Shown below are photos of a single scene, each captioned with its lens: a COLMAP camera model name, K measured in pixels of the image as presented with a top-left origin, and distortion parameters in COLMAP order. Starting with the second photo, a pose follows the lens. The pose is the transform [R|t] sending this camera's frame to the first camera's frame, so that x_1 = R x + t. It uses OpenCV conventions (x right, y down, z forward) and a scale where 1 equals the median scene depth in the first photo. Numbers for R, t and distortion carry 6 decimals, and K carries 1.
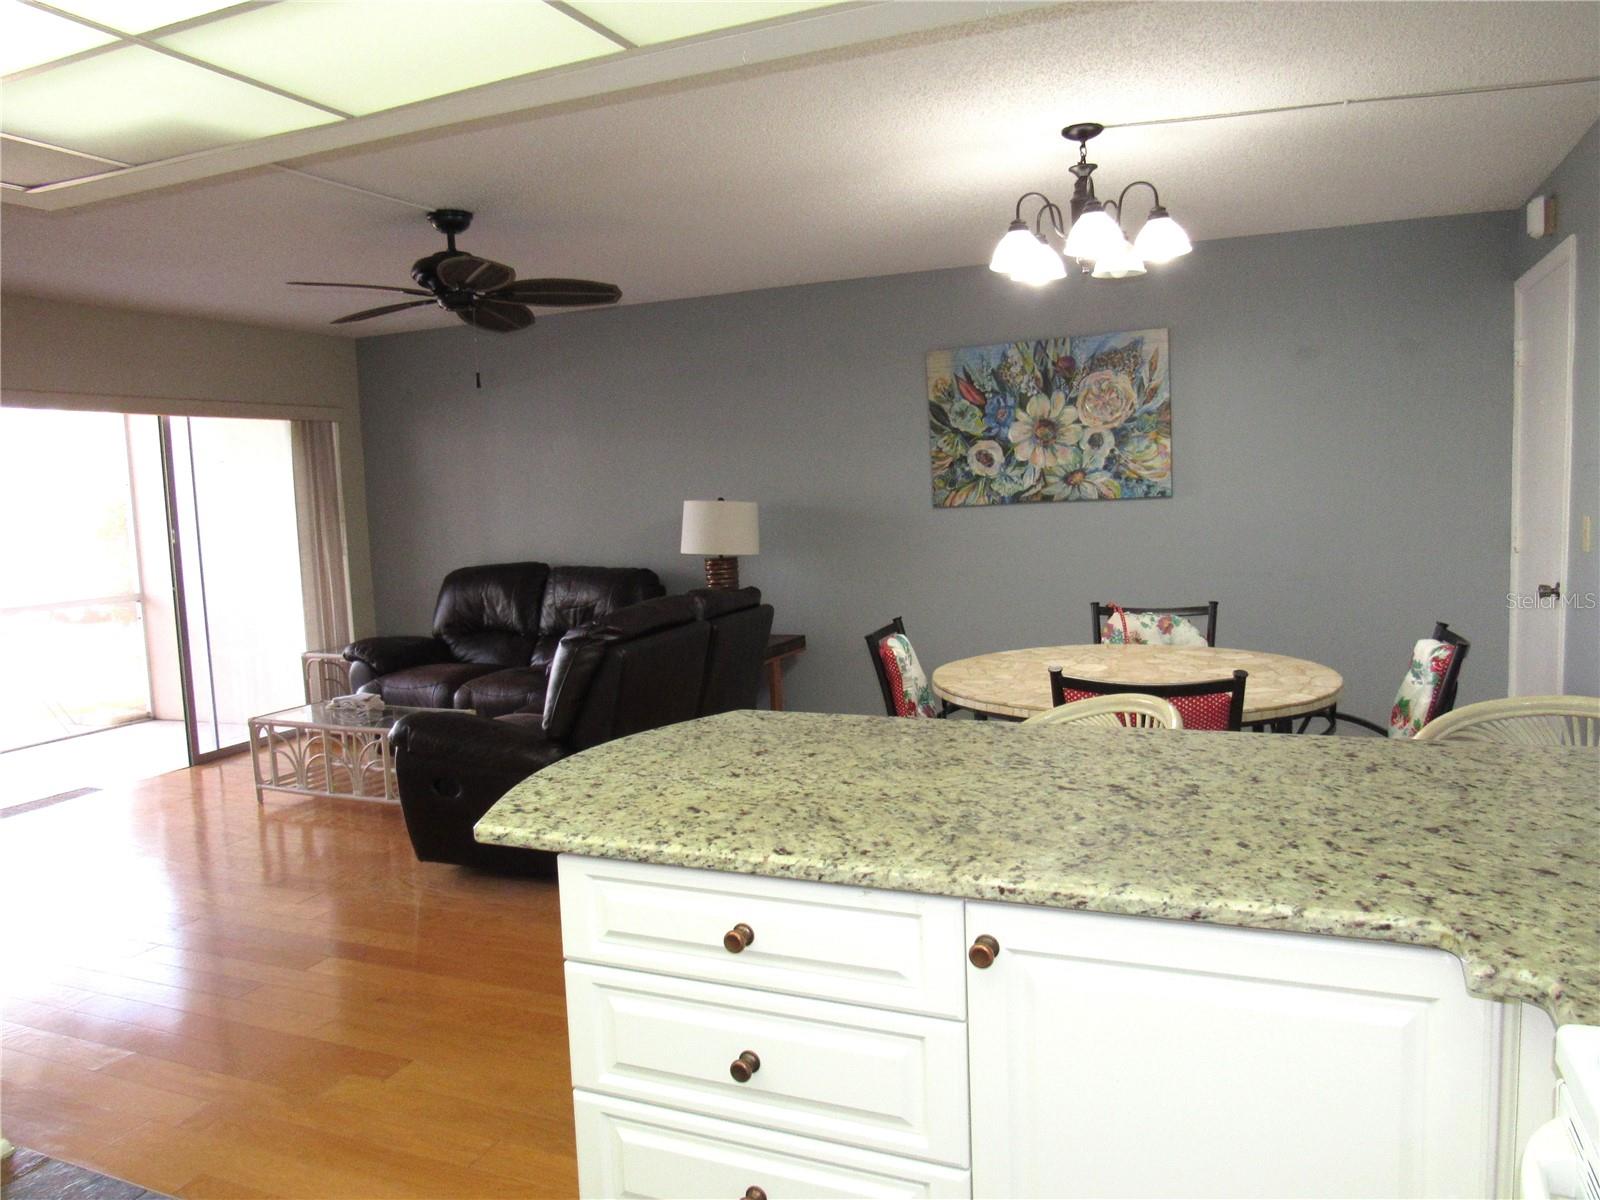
lens RADIAL K [[1137.1, 0, 794.3], [0, 1137.1, 602.0], [0, 0, 1]] dist [-0.022626, -0.007142]
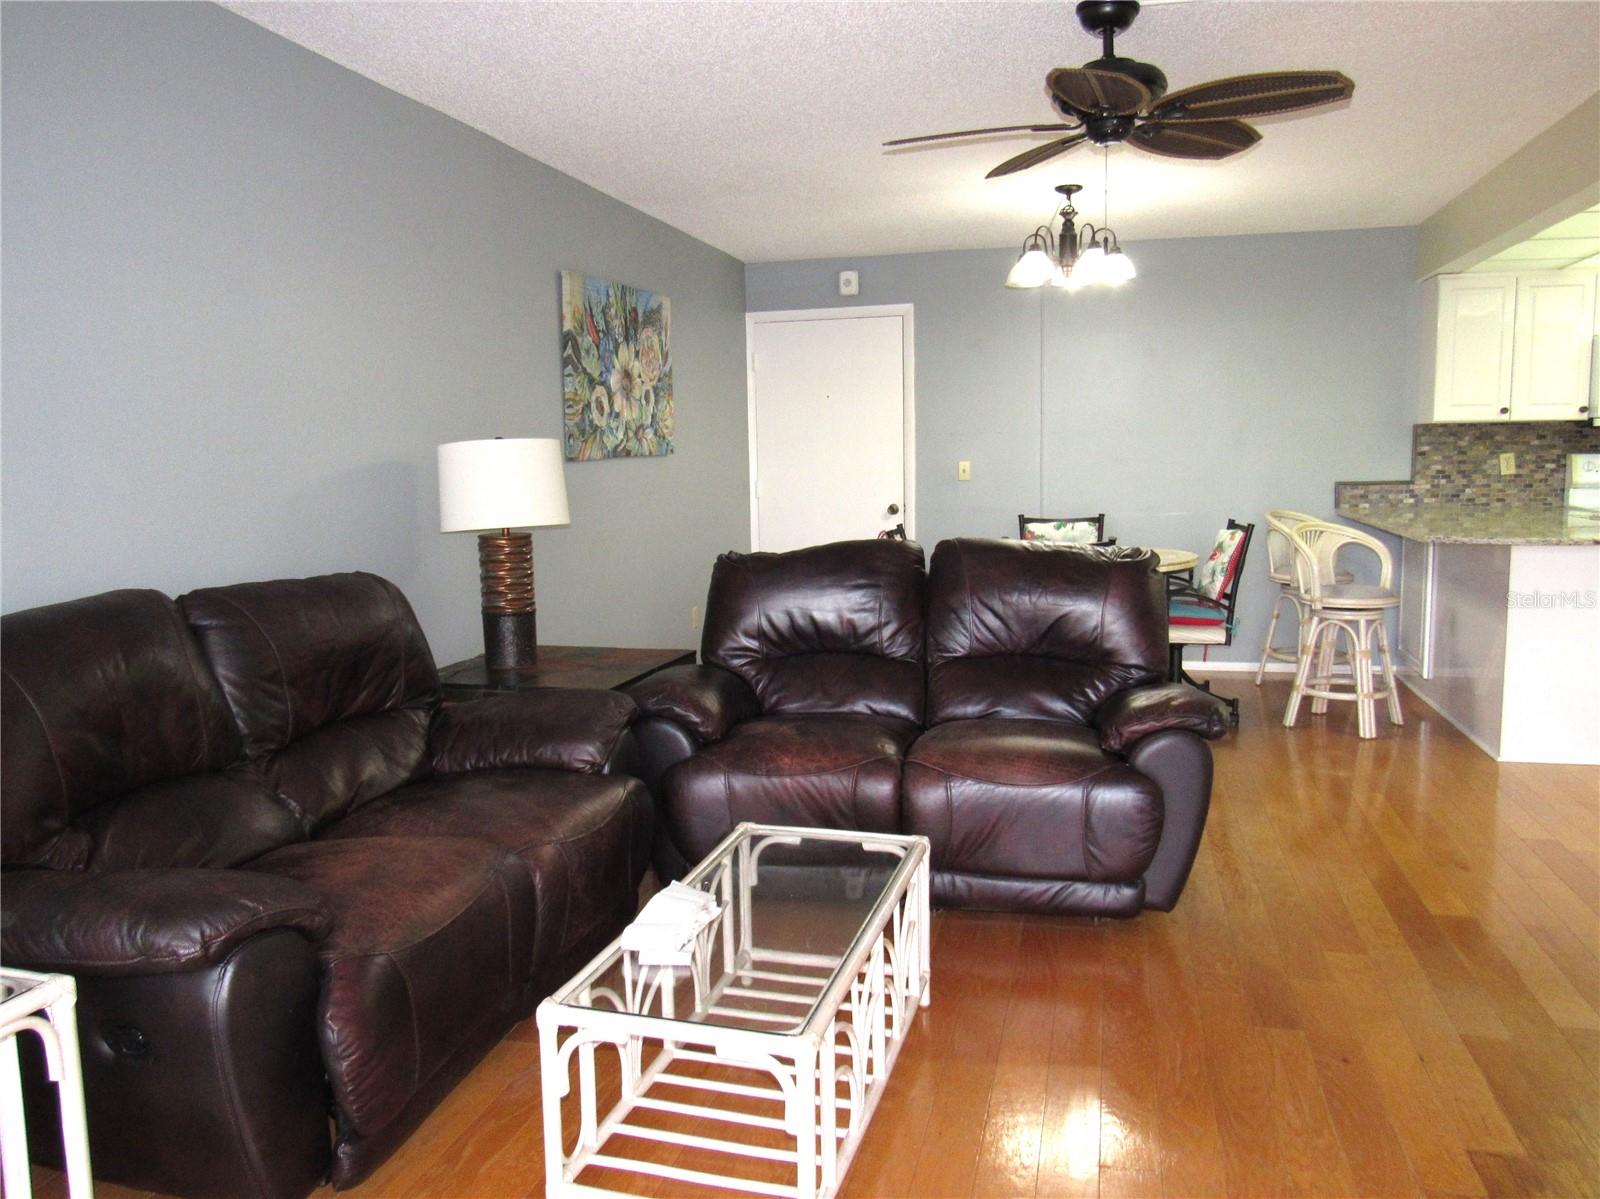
lens RADIAL K [[1212.3, 0, 804.4], [0, 1212.3, 627.8], [0, 0, 1]] dist [-0.018658, -0.002785]
pose [[-0.147939, -0.099354, 0.983993, -1.062791], [0.125746, 0.984977, 0.118359, -0.063533], [-0.980970, 0.141243, -0.133223, 1.317382]]
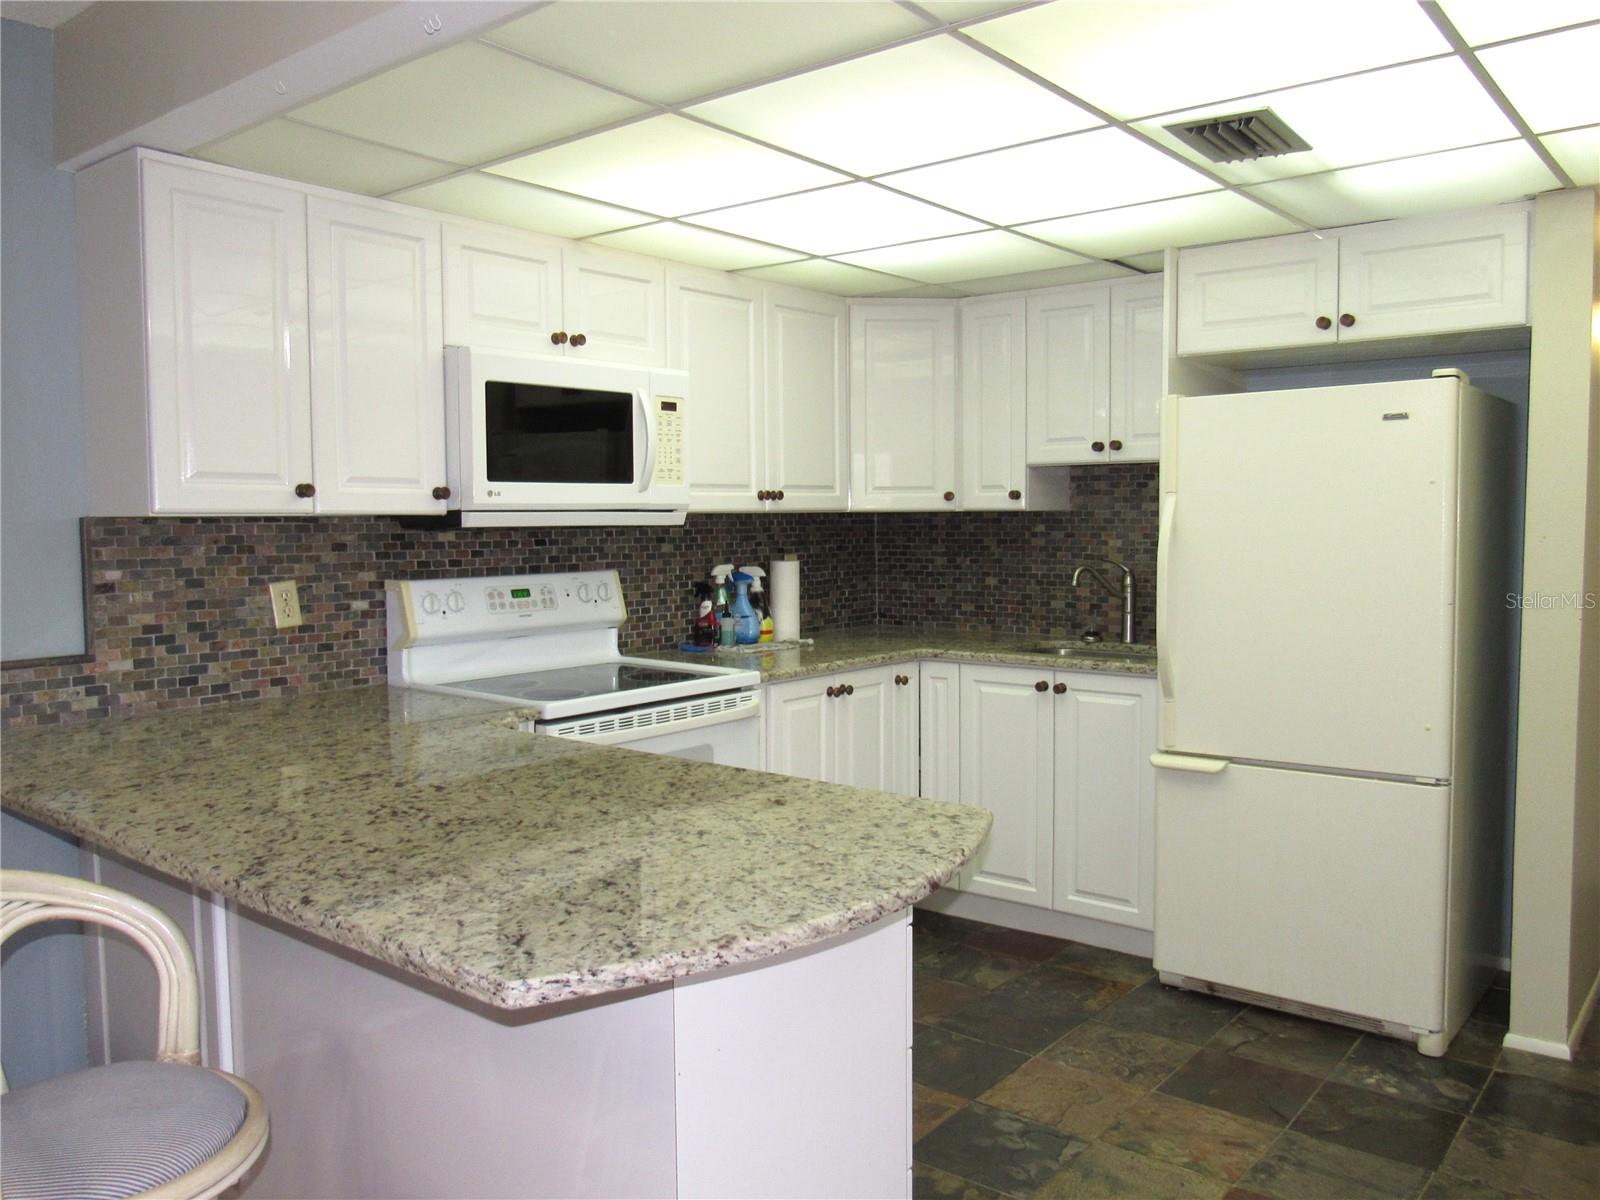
lens RADIAL K [[1272.3, 0, 818.2], [0, 1272.3, 588.1], [0, 0, 1]] dist [-0.054621, 0.028991]
pose [[-0.965880, 0.031196, 0.257103, -0.173705], [0.069980, 0.987229, 0.143113, -0.069356], [-0.249355, 0.156222, -0.955729, 0.844239]]
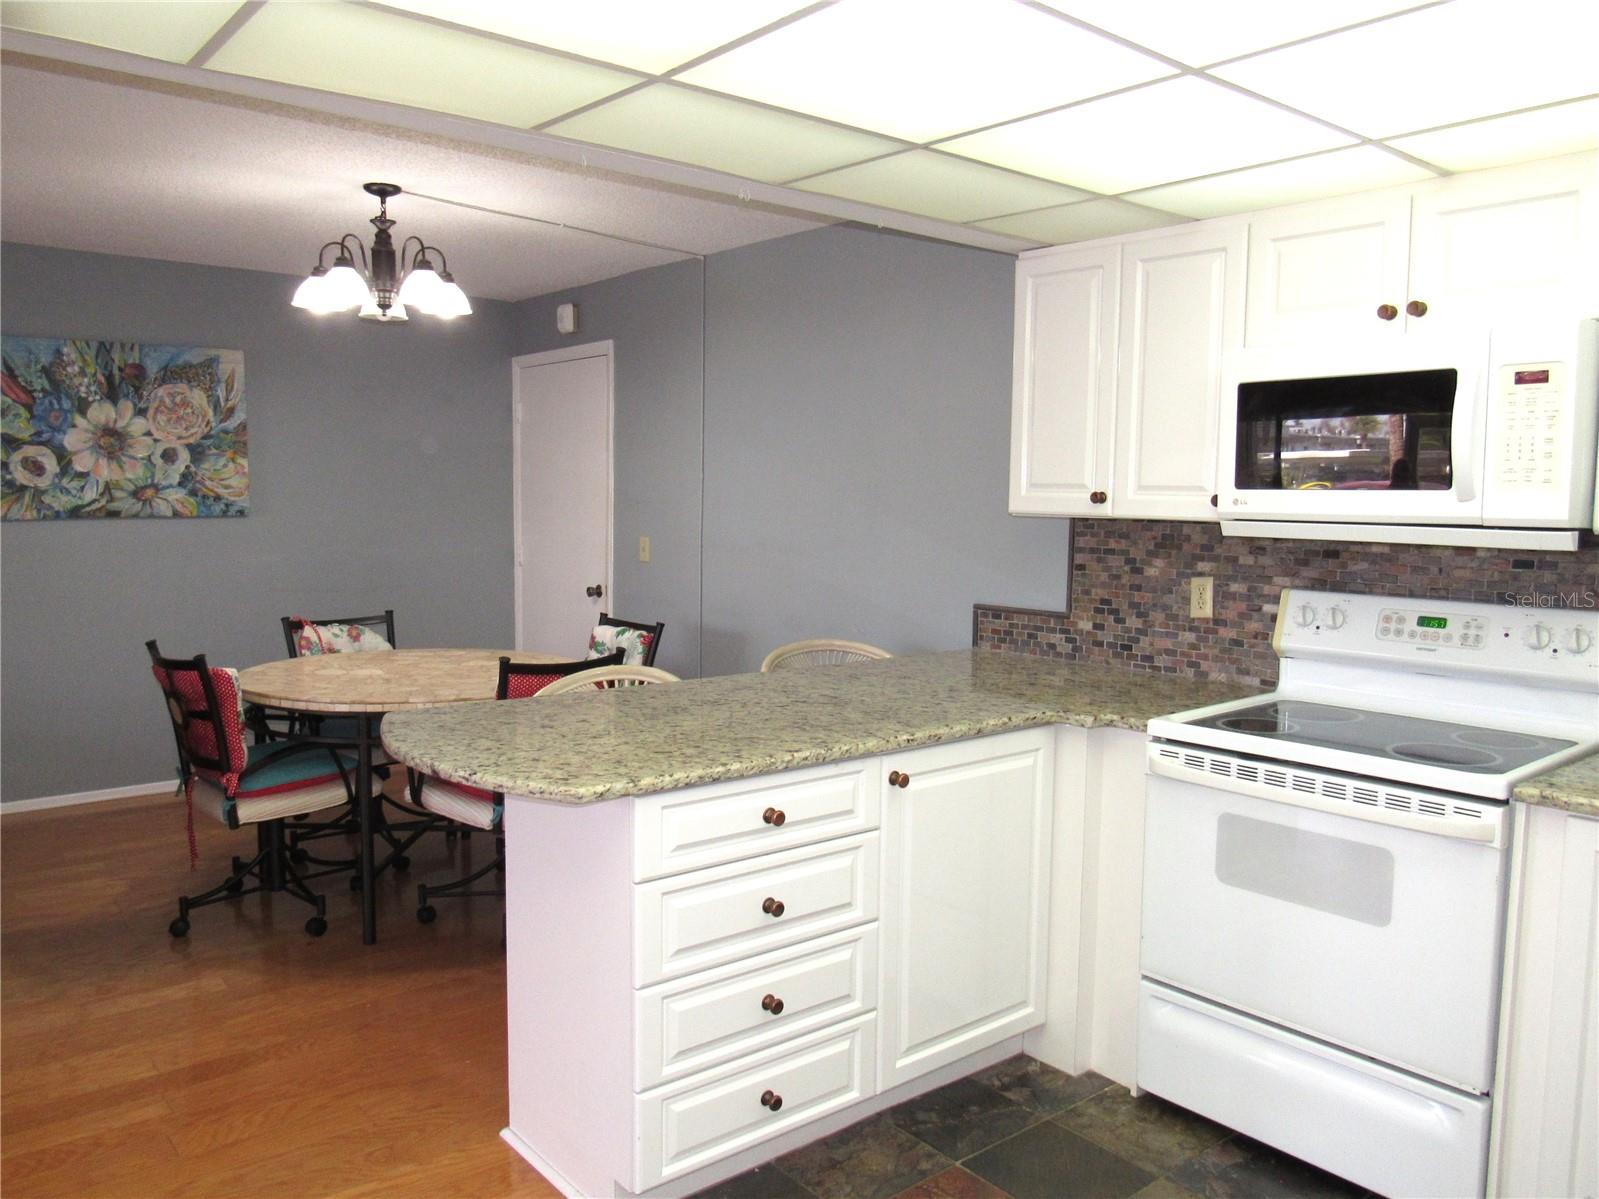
lens RADIAL K [[1211.5, 0, 793.6], [0, 1211.5, 596.2], [0, 0, 1]] dist [-0.018658, -0.002785]
pose [[0.456193, -0.032938, 0.889271, -0.512153], [0.059826, 0.998189, 0.006282, 0.001905], [-0.887868, 0.050335, 0.457337, 0.092364]]
